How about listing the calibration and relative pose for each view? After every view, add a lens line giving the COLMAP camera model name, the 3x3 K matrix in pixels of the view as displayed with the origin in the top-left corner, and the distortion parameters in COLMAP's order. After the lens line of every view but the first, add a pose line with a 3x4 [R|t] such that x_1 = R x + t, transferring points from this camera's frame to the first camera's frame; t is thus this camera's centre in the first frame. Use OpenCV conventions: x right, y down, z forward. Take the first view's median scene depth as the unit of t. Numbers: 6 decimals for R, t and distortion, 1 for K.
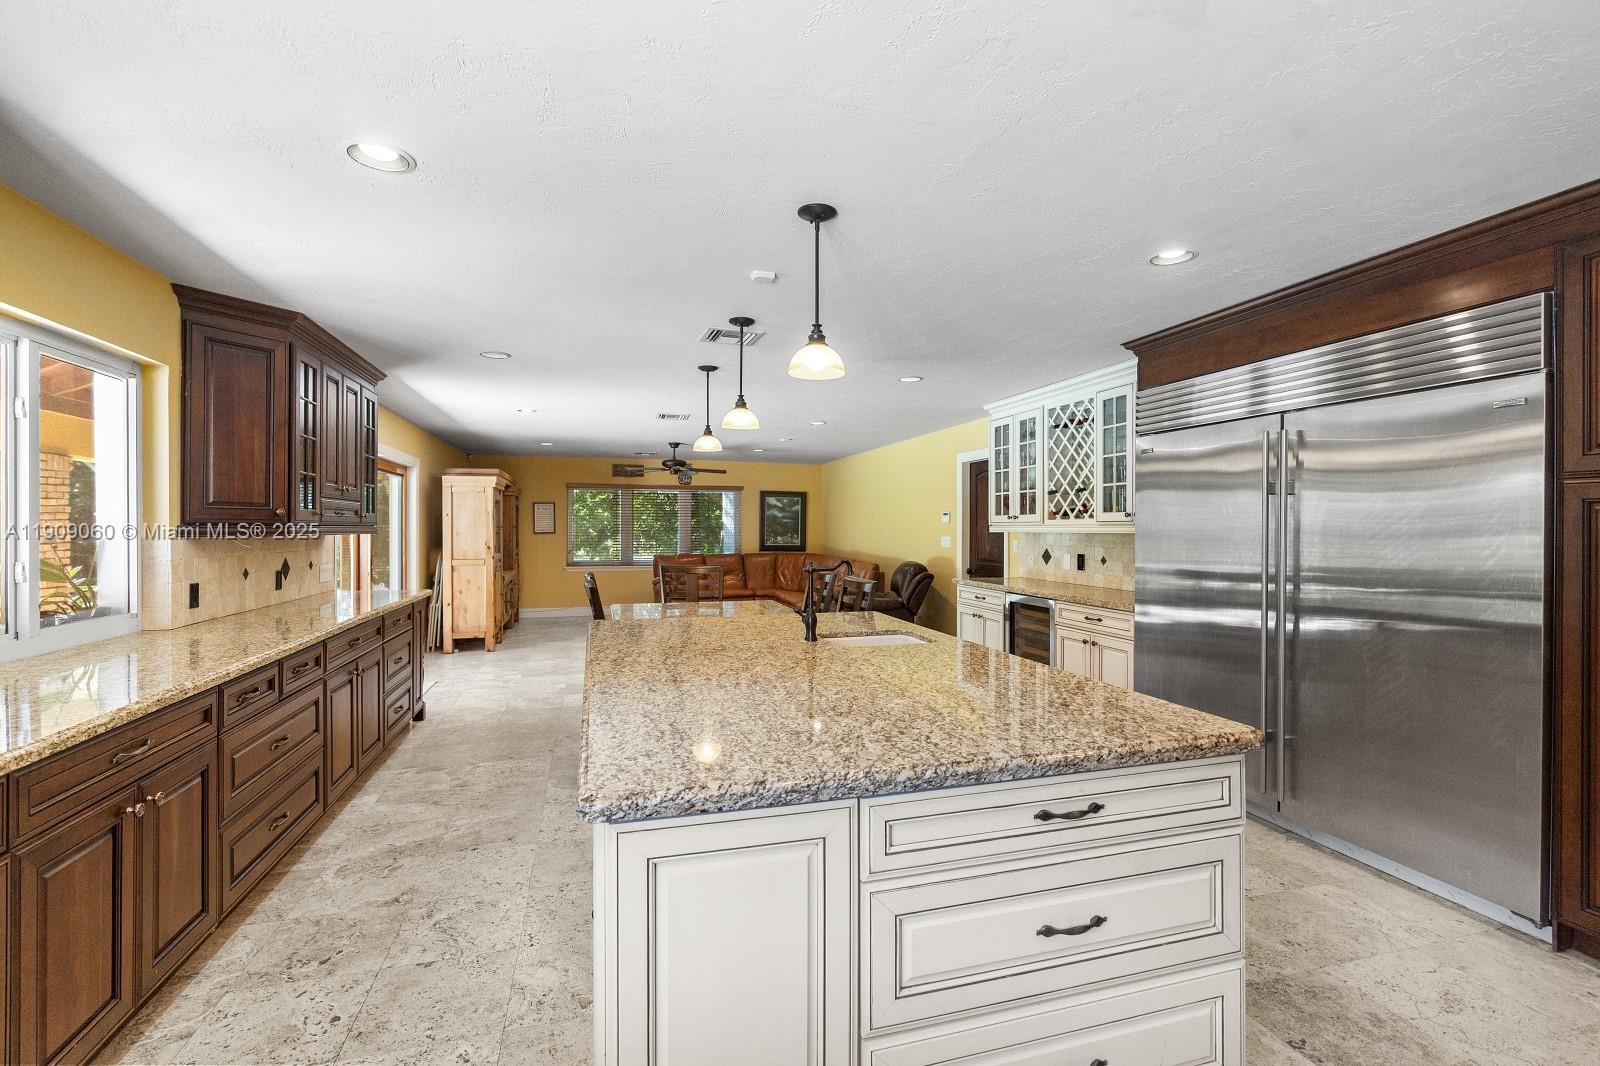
lens RADIAL K [[723.7, 0, 803.7], [0, 723.7, 526.6], [0, 0, 1]] dist [-0.014631, 0.009031]
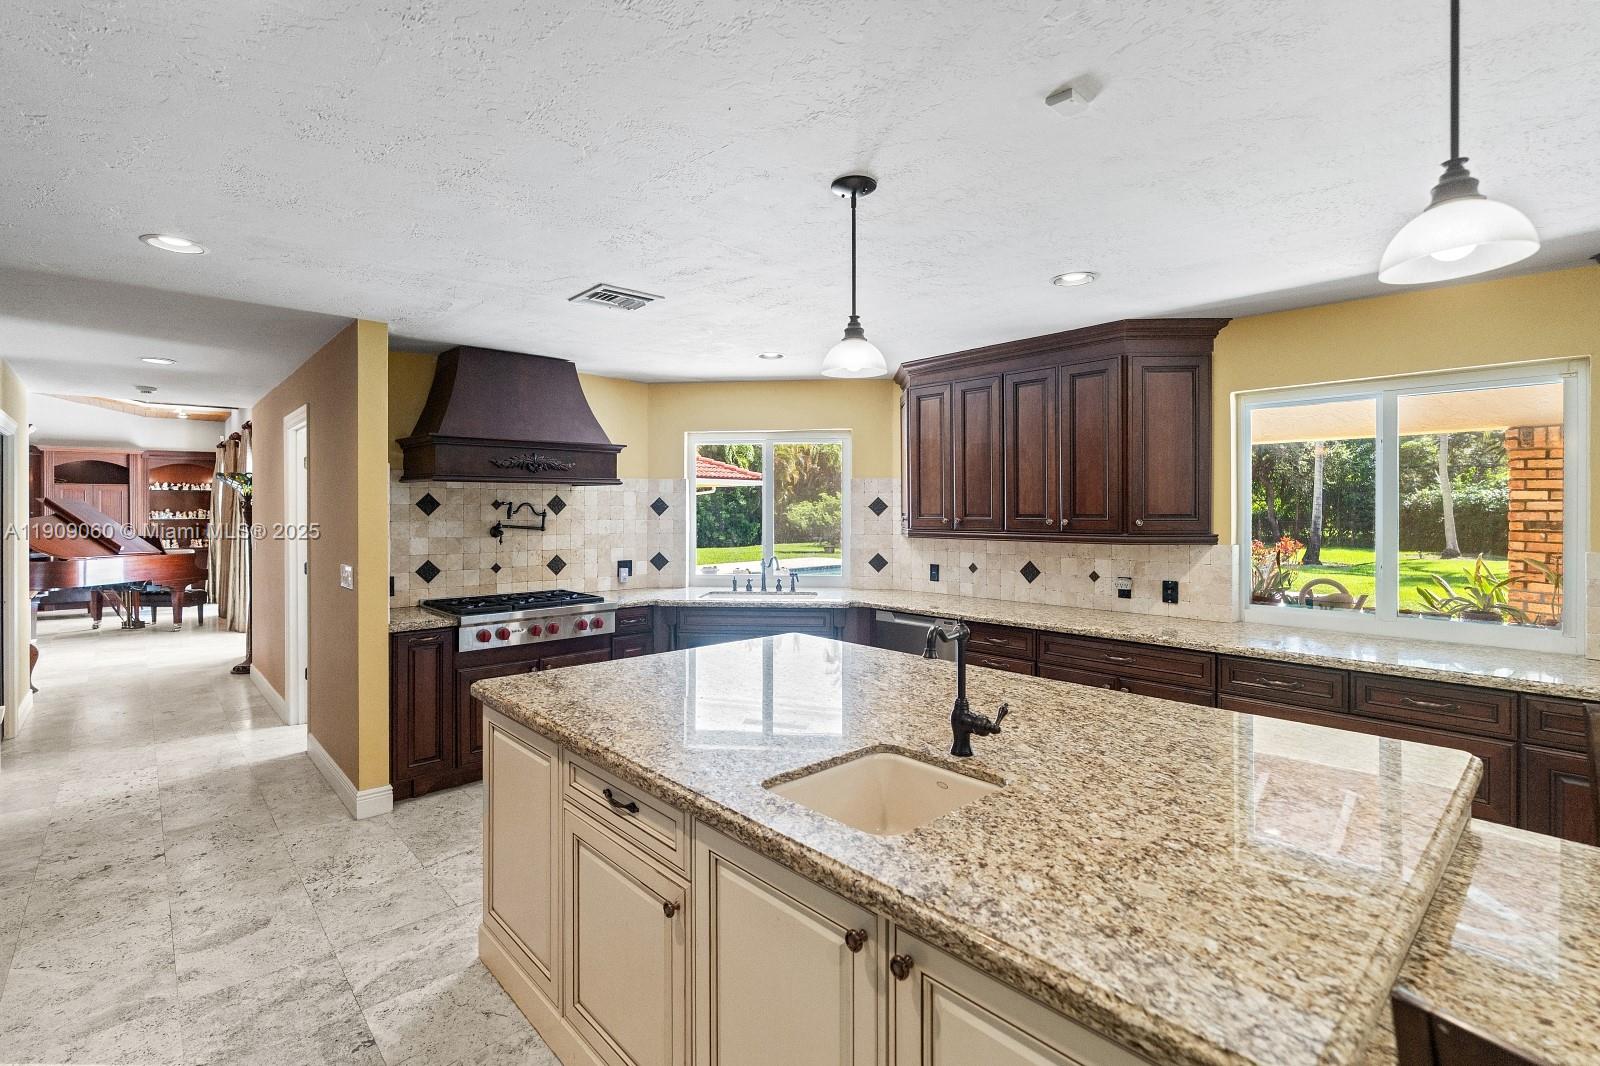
lens RADIAL K [[738.7, 0, 794.3], [0, 738.7, 520.9], [0, 0, 1]] dist [-0.002066, 0.000119]
pose [[-0.898439, 0.009089, -0.439003, 0.272829], [0.002698, 0.999881, 0.015179, -0.028947], [0.439089, 0.012453, -0.898357, 1.022531]]
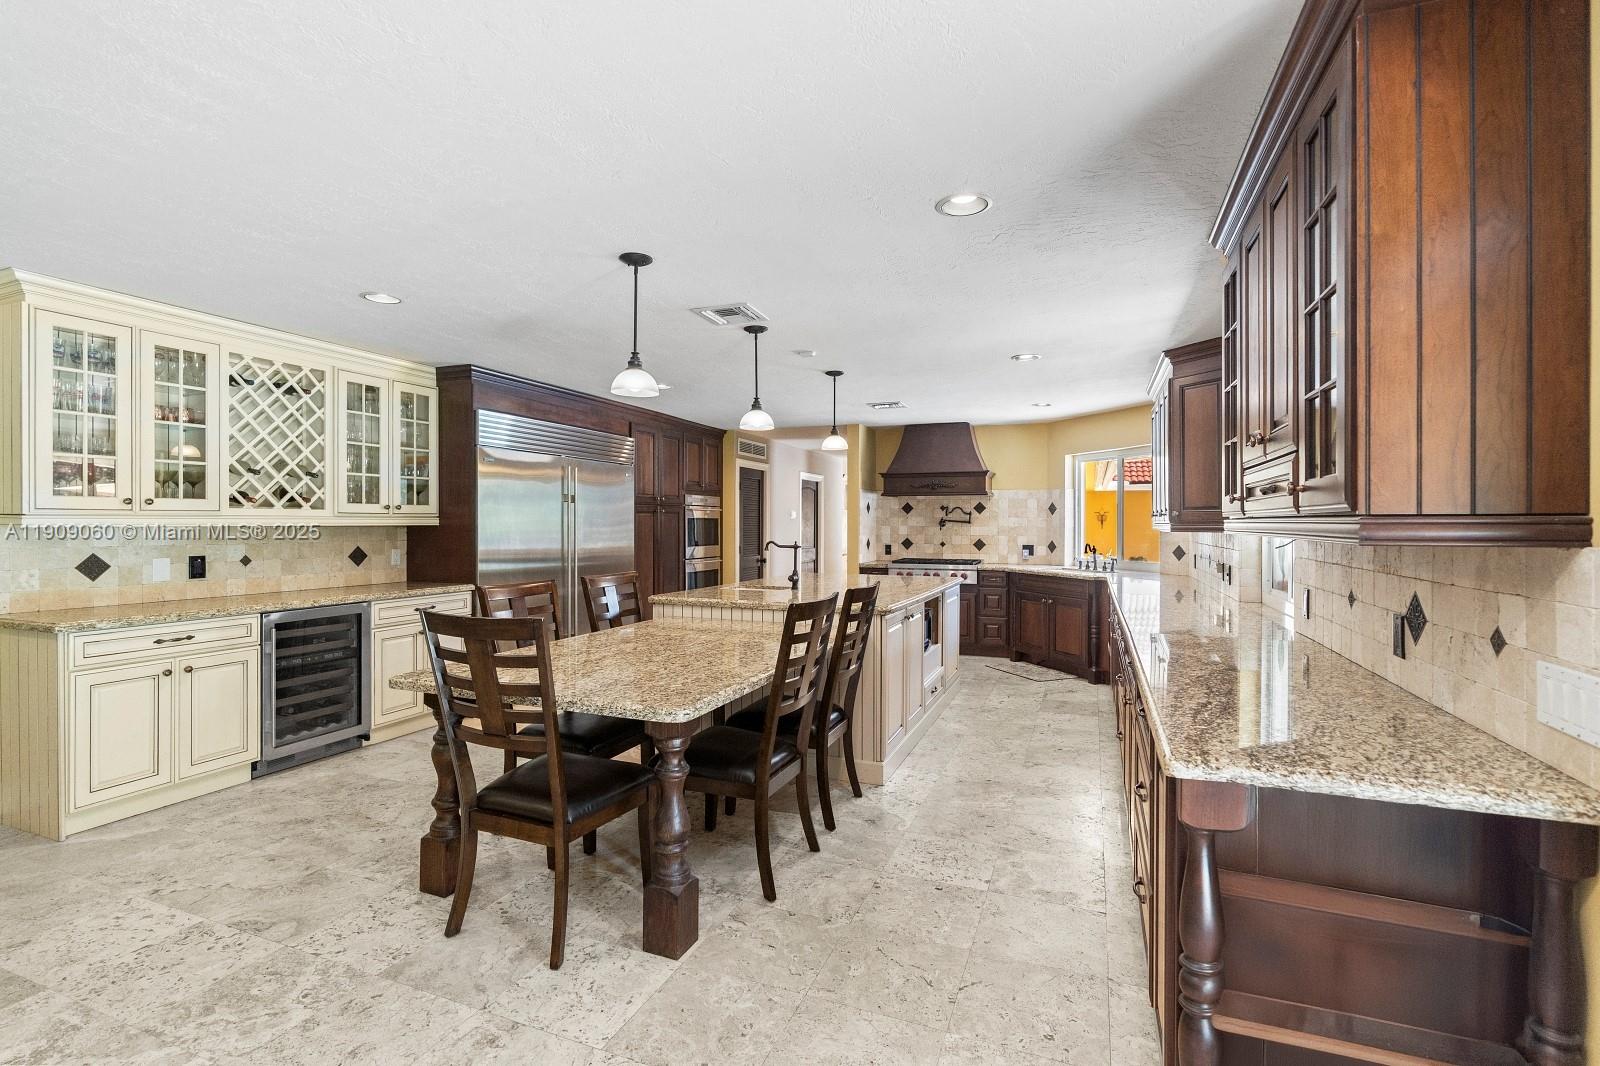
lens RADIAL K [[738.7, 0, 794.3], [0, 738.7, 520.9], [0, 0, 1]] dist [-0.002066, 0.000119]
pose [[-0.785981, -0.001400, 0.618249, -0.715845], [-0.003980, 0.999988, -0.002796, 0.003199], [-0.618237, -0.004658, -0.785978, 1.612756]]
